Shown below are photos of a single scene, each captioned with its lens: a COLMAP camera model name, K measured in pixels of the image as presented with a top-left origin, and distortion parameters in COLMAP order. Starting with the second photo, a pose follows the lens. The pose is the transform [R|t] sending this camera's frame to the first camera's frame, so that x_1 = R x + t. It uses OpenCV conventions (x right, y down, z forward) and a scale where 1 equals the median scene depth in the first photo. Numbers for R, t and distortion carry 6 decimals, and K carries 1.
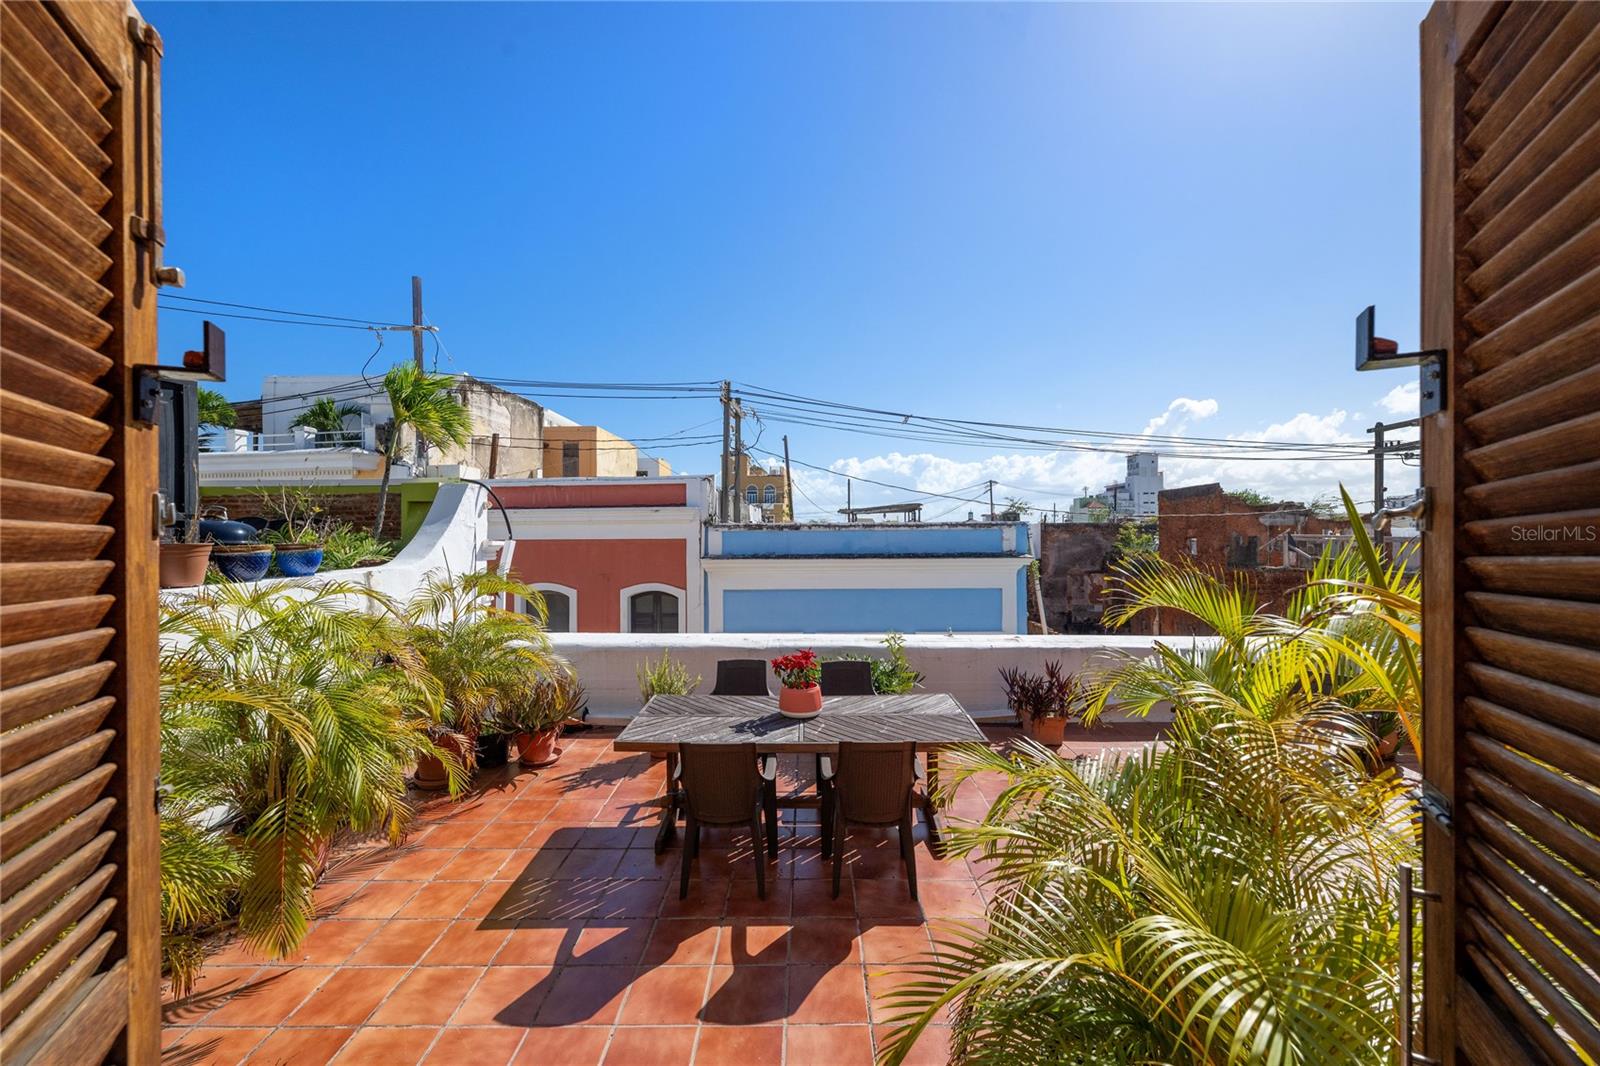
lens RADIAL K [[632.4, 0, 799.2], [0, 632.4, 539.4], [0, 0, 1]] dist [0.000183, -0.000331]
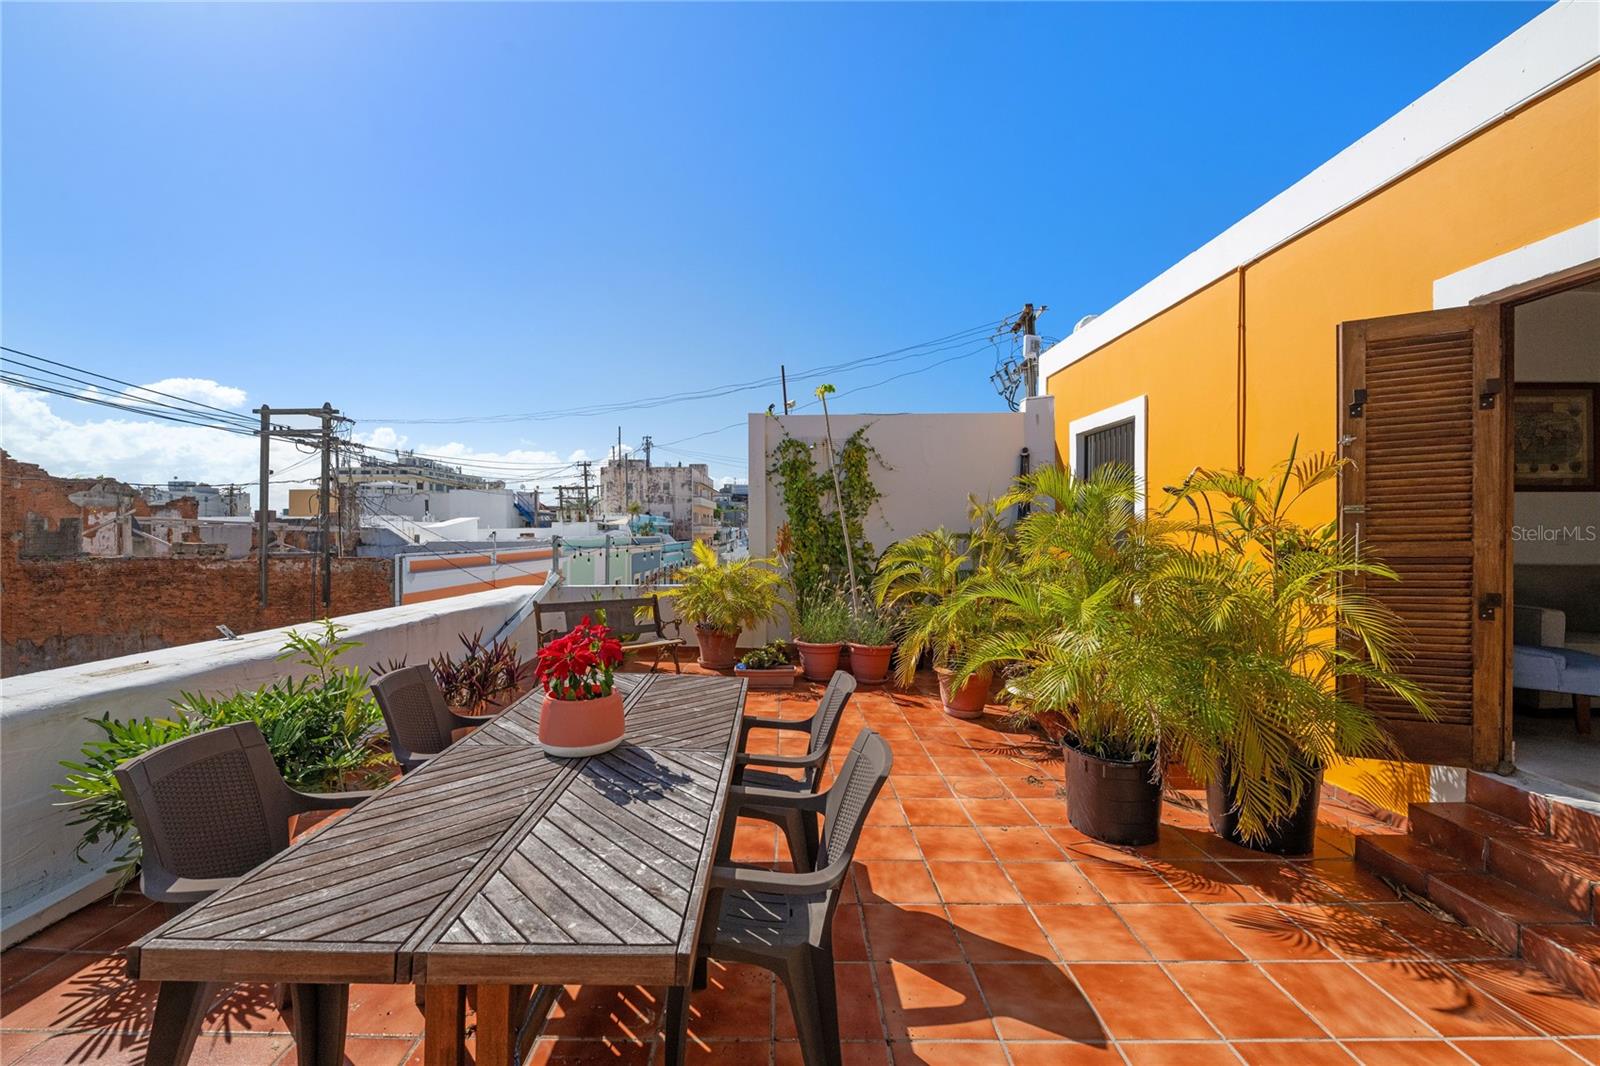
lens RADIAL K [[632.4, 0, 799.2], [0, 632.4, 539.4], [0, 0, 1]] dist [0.000183, -0.000331]
pose [[-0.043343, -0.008034, 0.999028, -0.150615], [0.003470, 0.999960, 0.008192, 0.028452], [-0.999054, 0.003822, -0.043313, 0.239761]]
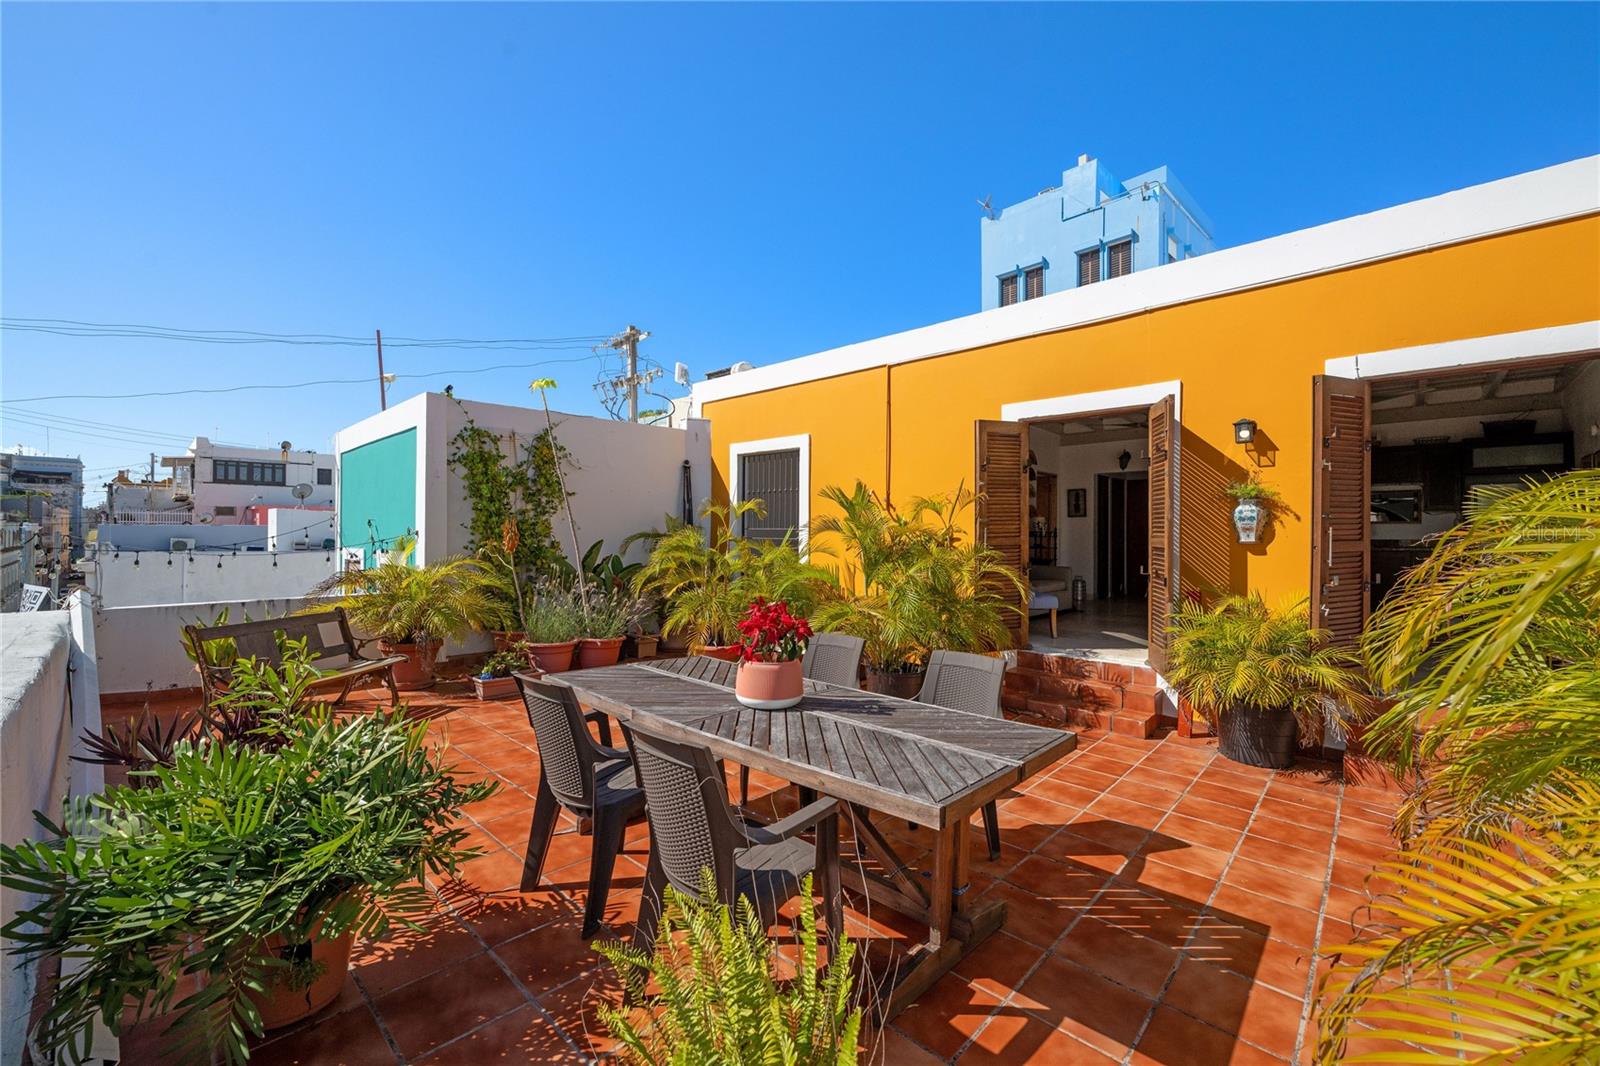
lens RADIAL K [[634.9, 0, 800.0], [0, 634.9, 533.0], [0, 0, 1]] dist [0.000644, -0.000044]
pose [[-0.746061, 0.001553, 0.665876, -0.127334], [-0.001423, 0.999991, -0.003926, 0.030482], [-0.665877, -0.003877, -0.746052, 0.414407]]
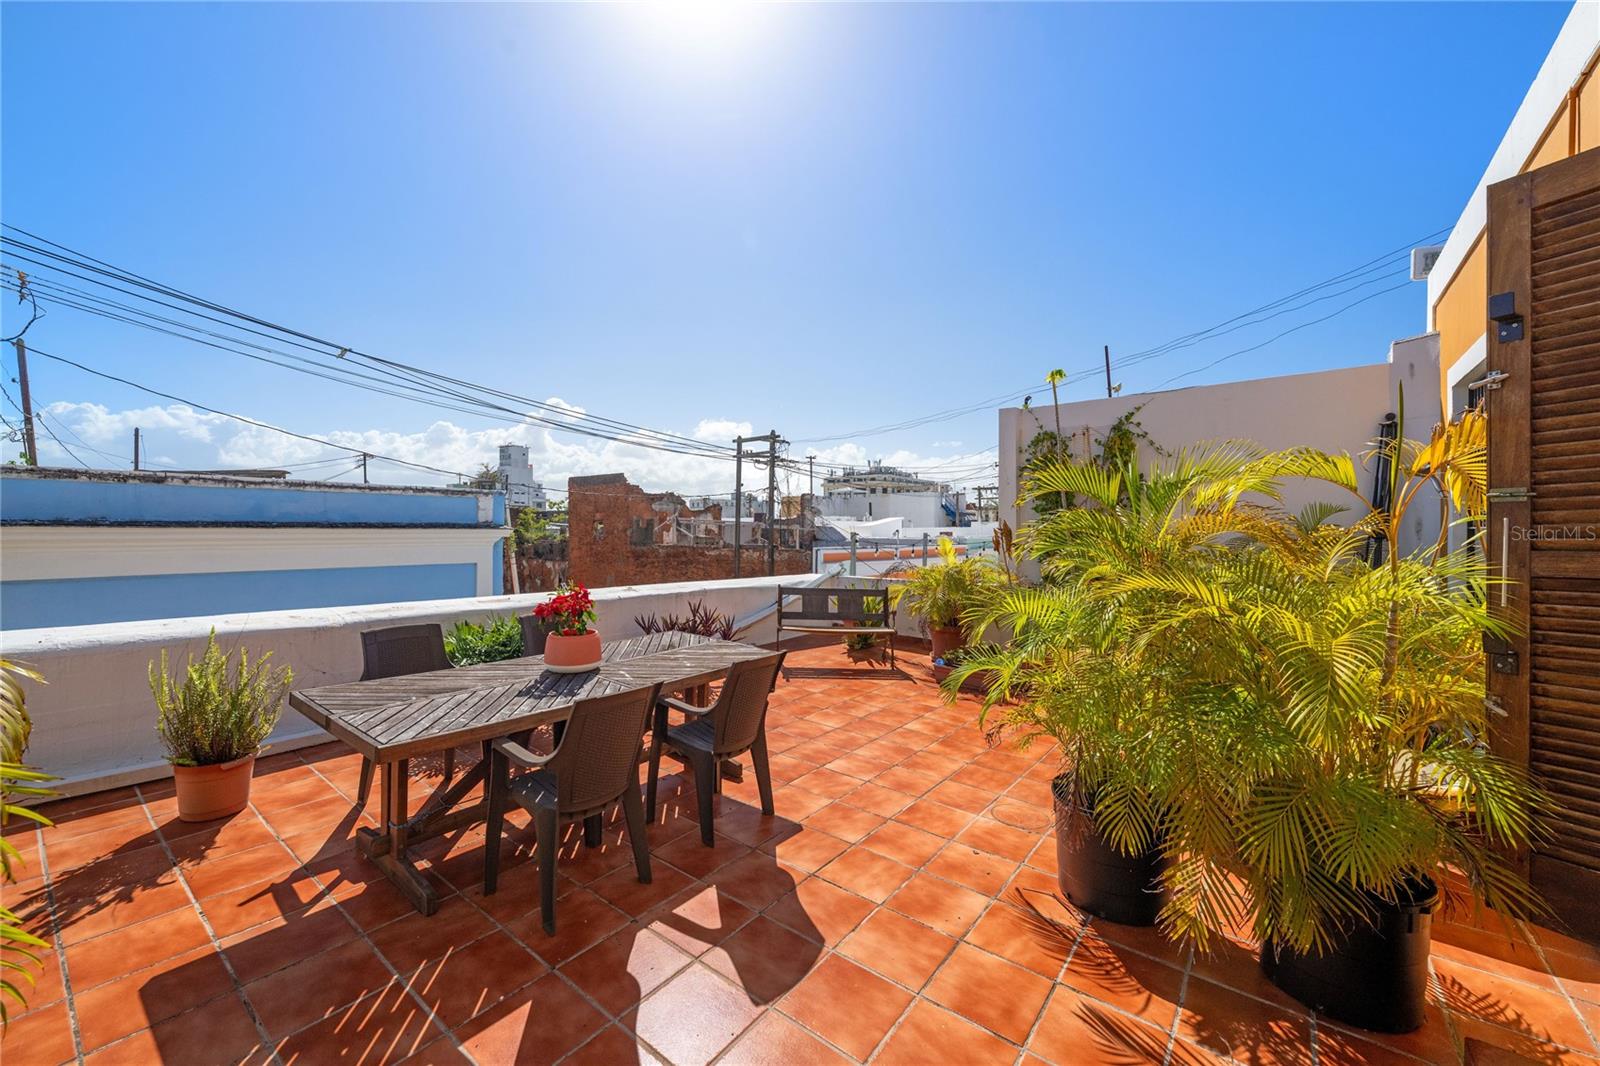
lens RADIAL K [[634.9, 0, 800.0], [0, 634.9, 533.0], [0, 0, 1]] dist [0.000644, -0.000044]
pose [[0.596791, 0.005084, 0.802381, -0.132432], [-0.009101, 0.999958, 0.000433, 0.029491], [-0.802345, -0.007561, 0.596812, 0.085288]]
